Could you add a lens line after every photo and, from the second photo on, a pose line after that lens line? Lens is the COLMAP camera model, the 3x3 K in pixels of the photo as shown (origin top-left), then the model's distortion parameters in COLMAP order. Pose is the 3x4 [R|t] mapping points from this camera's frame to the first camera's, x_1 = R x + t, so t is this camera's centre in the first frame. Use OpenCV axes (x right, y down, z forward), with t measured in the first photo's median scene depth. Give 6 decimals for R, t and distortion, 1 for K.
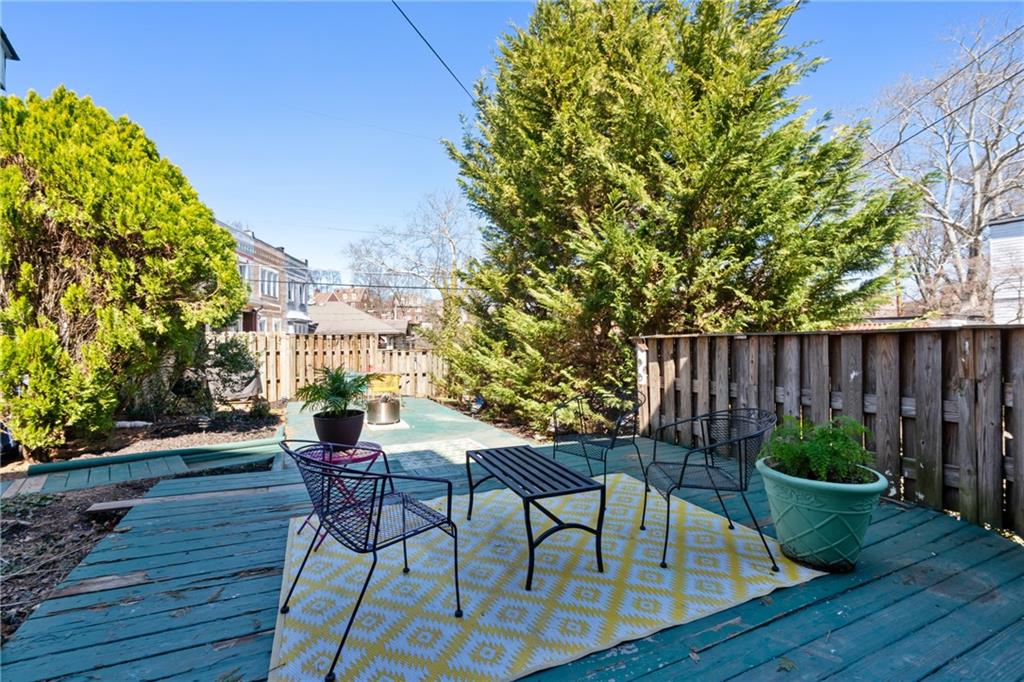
lens RADIAL K [[461.6, 0, 512.3], [0, 461.6, 346.8], [0, 0, 1]] dist [-0.003192, -0.000024]
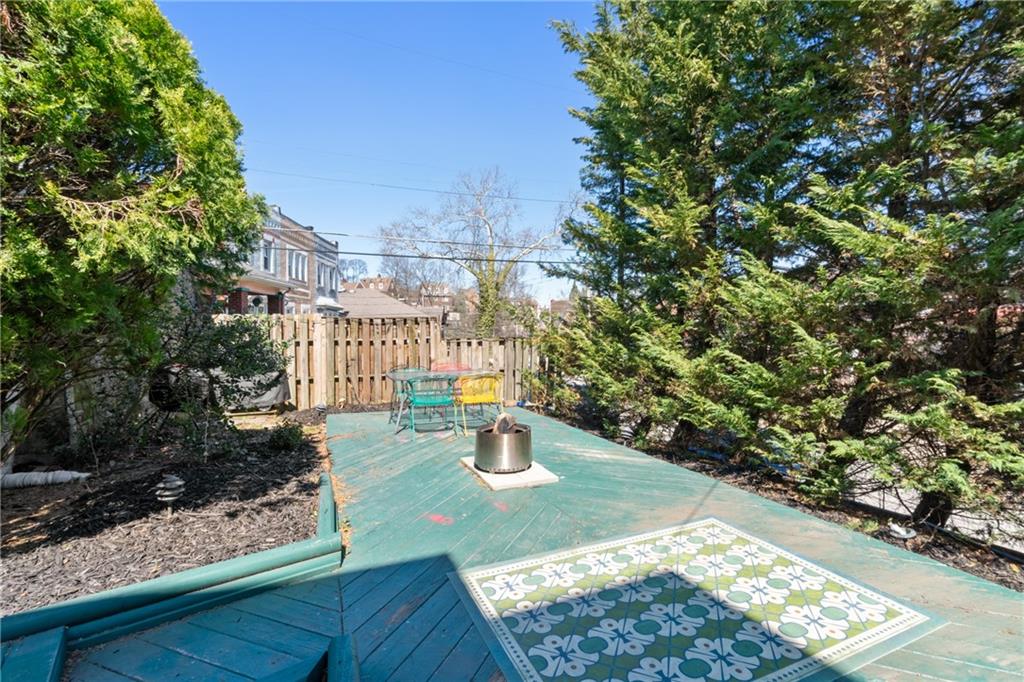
lens RADIAL K [[461.6, 0, 512.5], [0, 461.6, 337.0], [0, 0, 1]] dist [-0.003192, -0.000024]
pose [[0.998895, -0.001675, -0.046958, -0.139442], [0.001666, 0.999999, -0.000233, 0.004309], [0.046958, 0.000154, 0.998897, 0.256821]]
